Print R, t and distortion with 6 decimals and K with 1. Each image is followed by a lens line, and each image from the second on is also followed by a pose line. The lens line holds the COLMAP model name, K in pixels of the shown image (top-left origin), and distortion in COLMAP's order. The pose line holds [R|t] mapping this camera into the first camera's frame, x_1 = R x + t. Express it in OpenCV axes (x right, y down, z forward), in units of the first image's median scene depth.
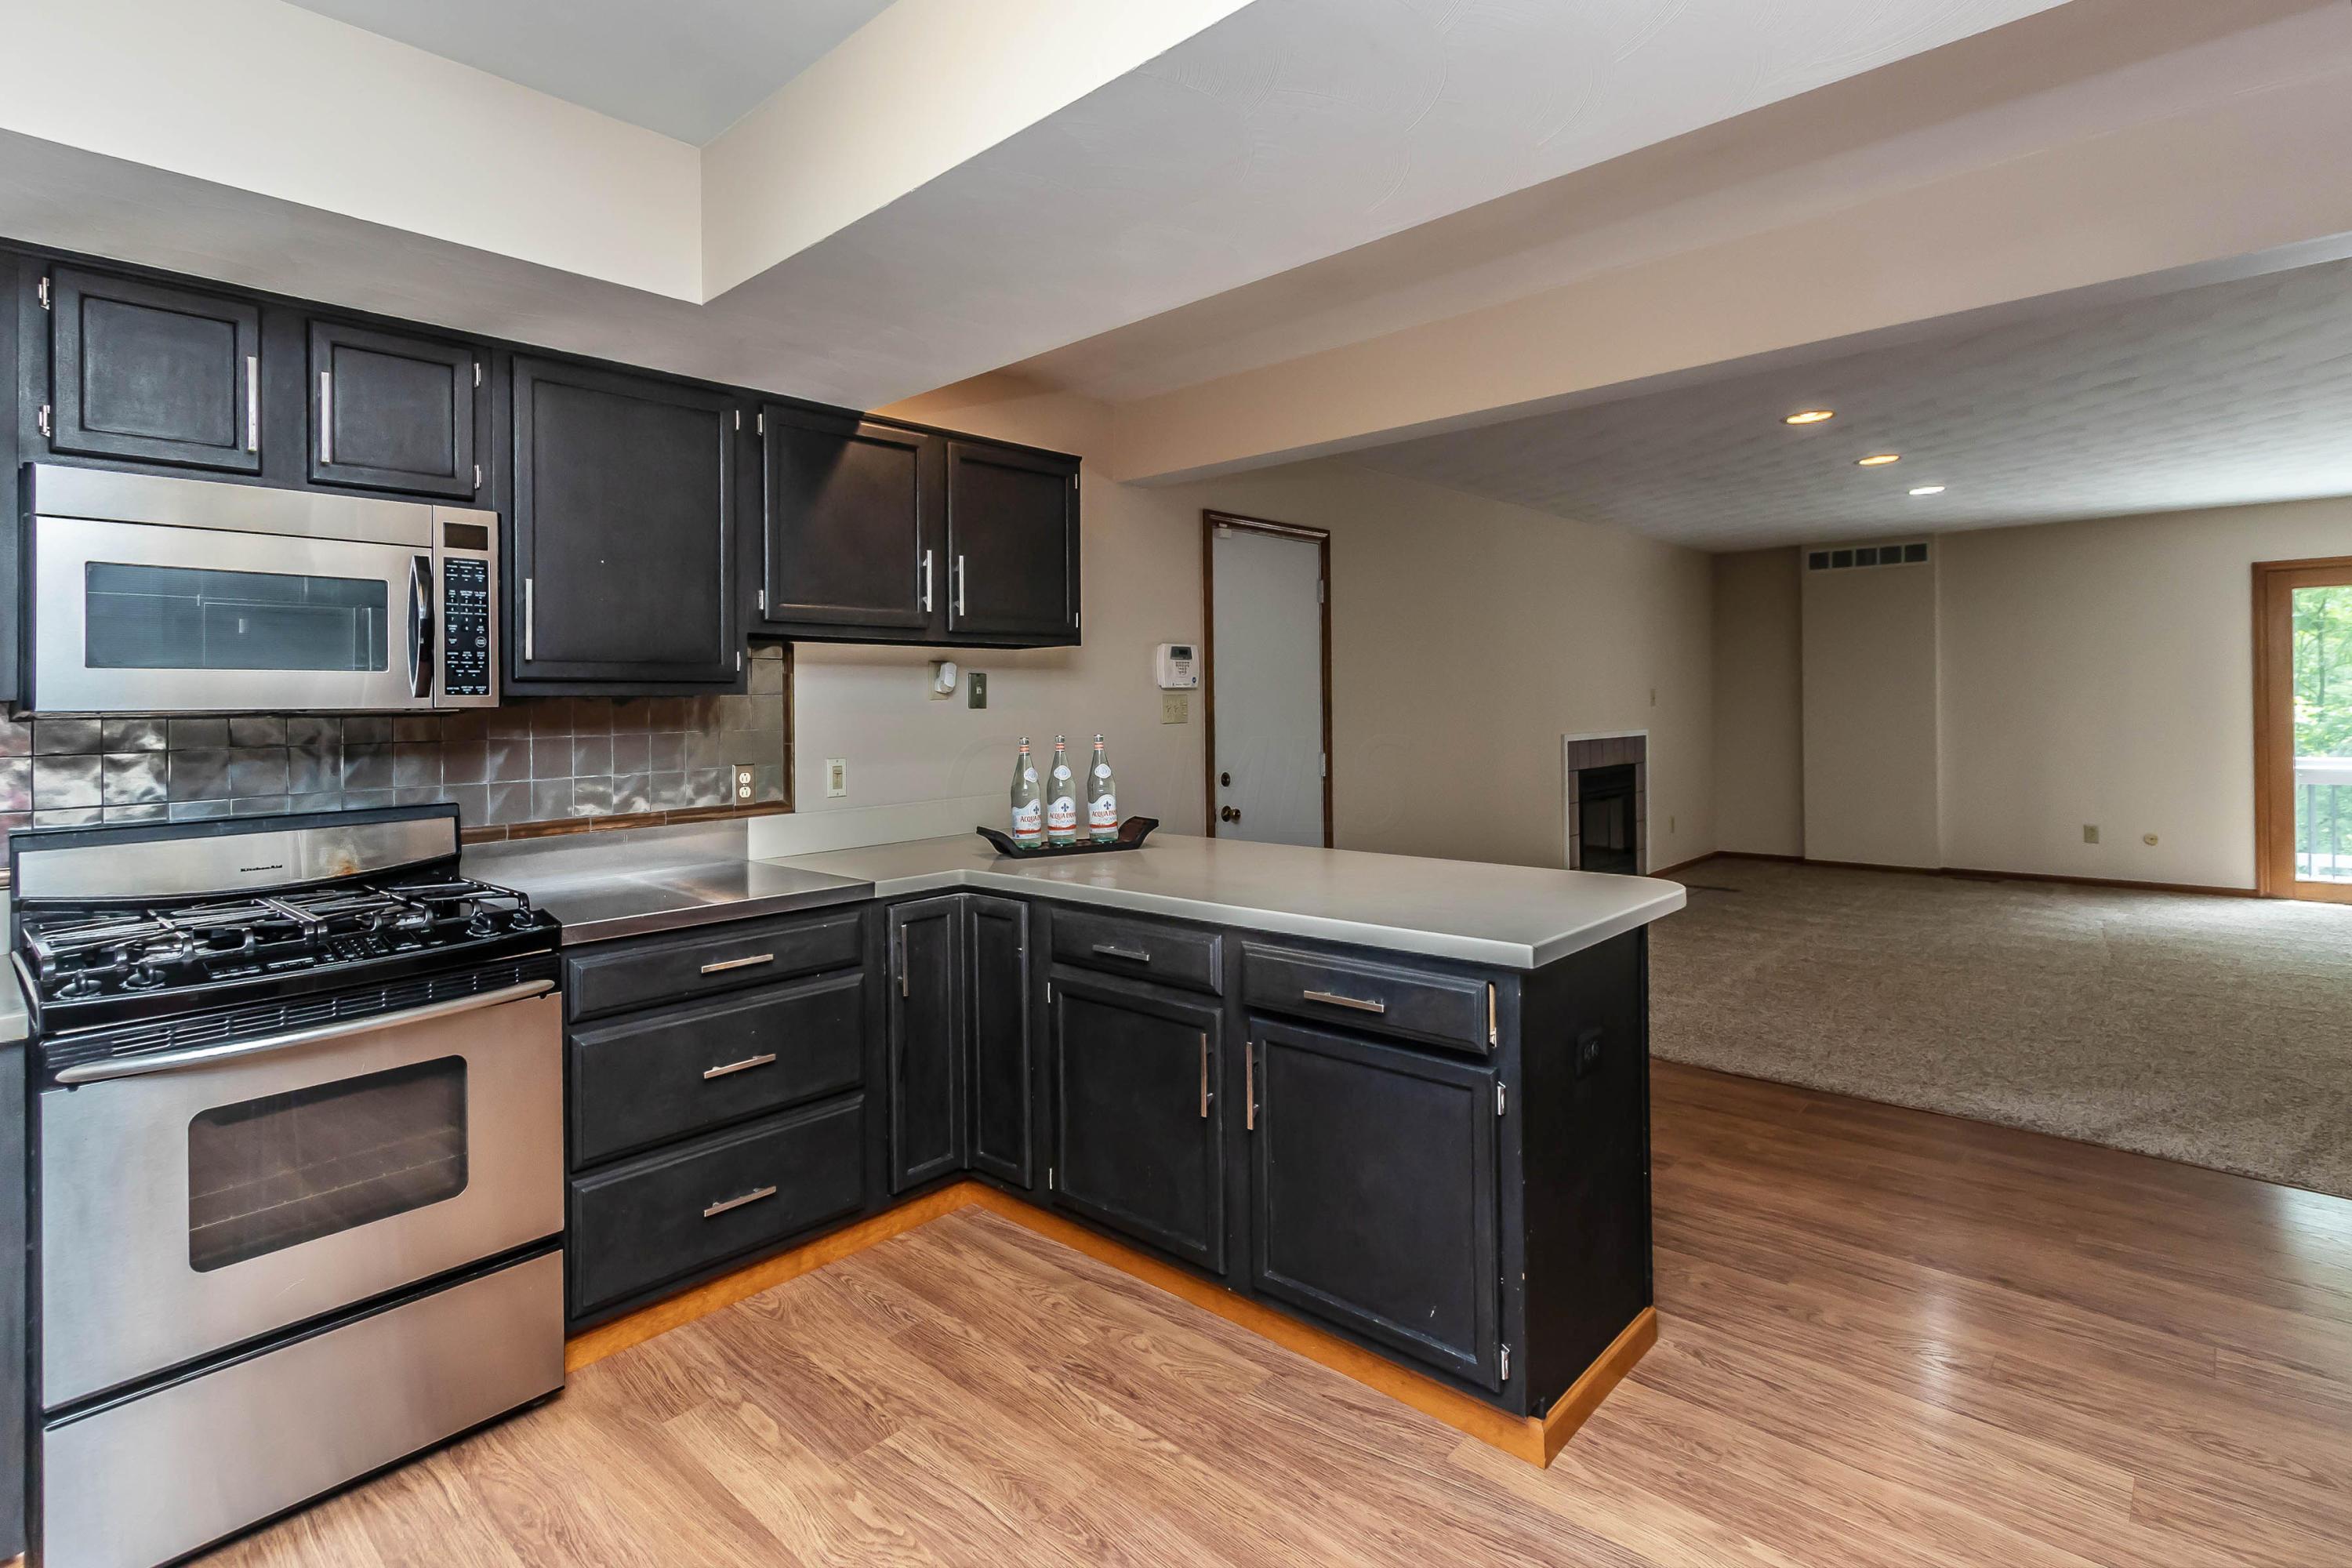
lens RADIAL K [[1128.4, 0, 1164.6], [0, 1128.4, 691.3], [0, 0, 1]] dist [0.000741, 0.000648]
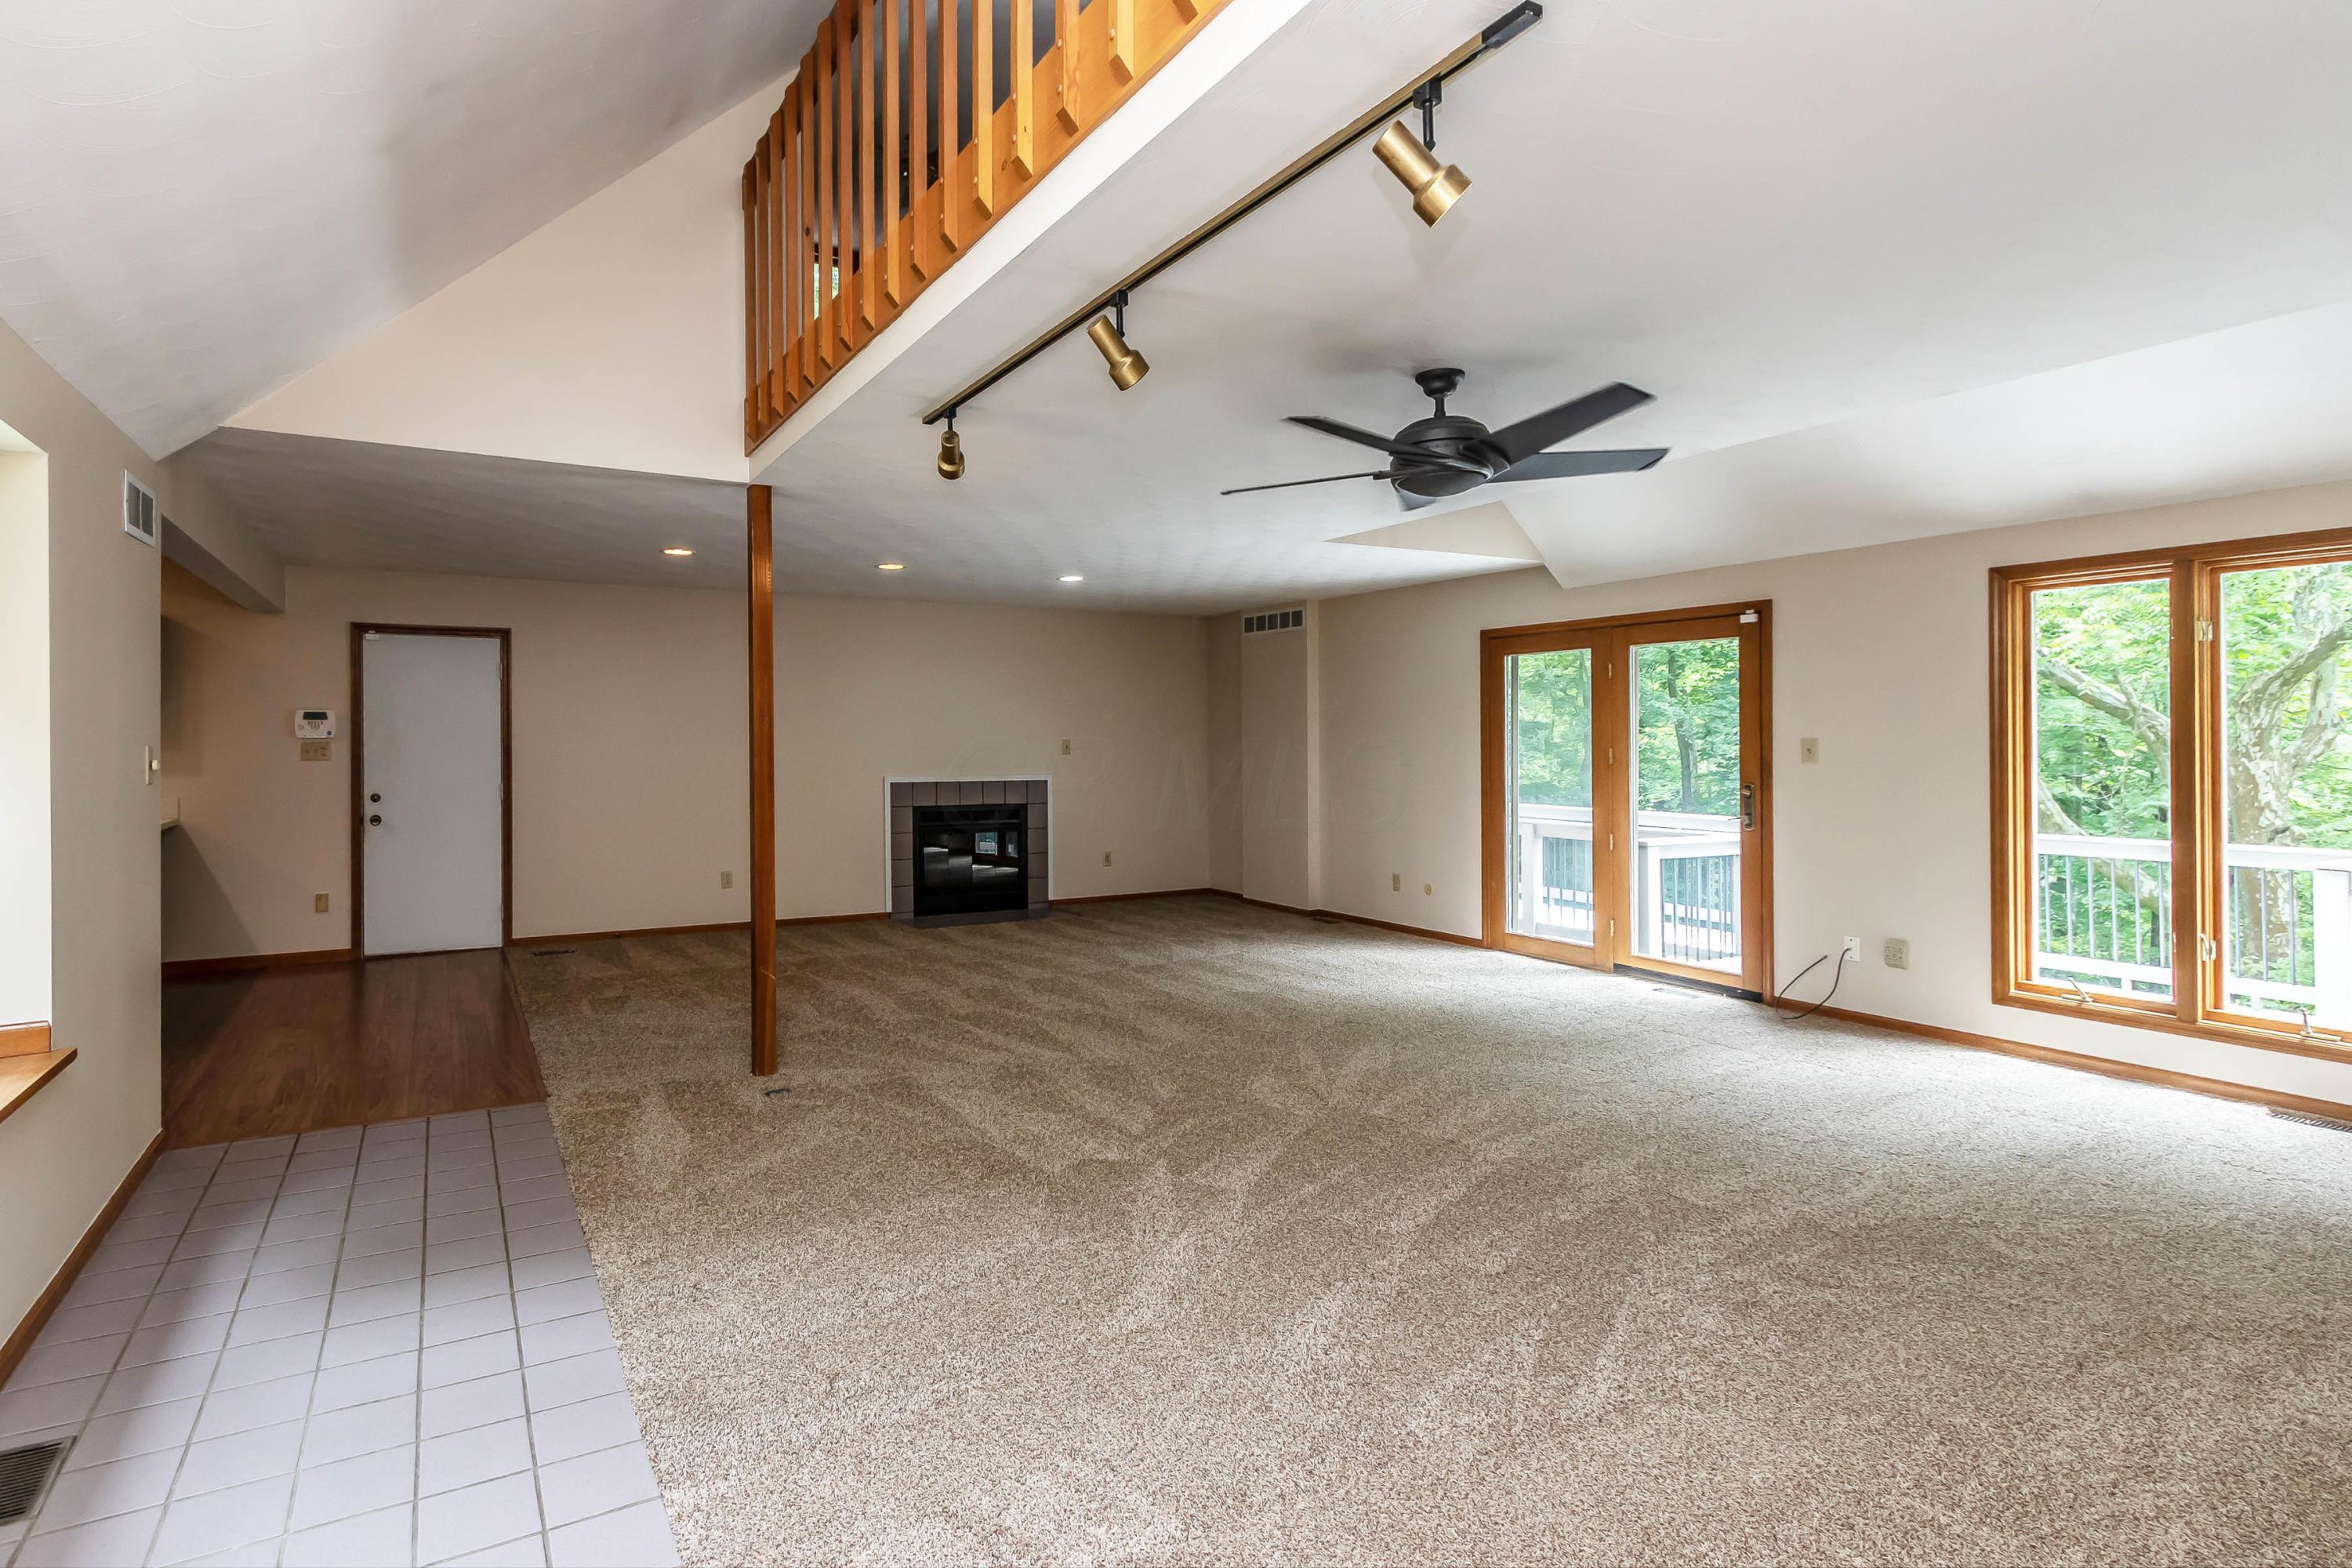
lens RADIAL K [[1154.8, 0, 1119.0], [0, 1154.8, 733.3], [0, 0, 1]] dist [0.001050, -0.000645]
pose [[0.956893, 0.014782, -0.290064, 1.478929], [-0.012364, 0.999872, 0.010164, -0.037967], [0.290177, -0.006140, 0.956953, -0.206266]]
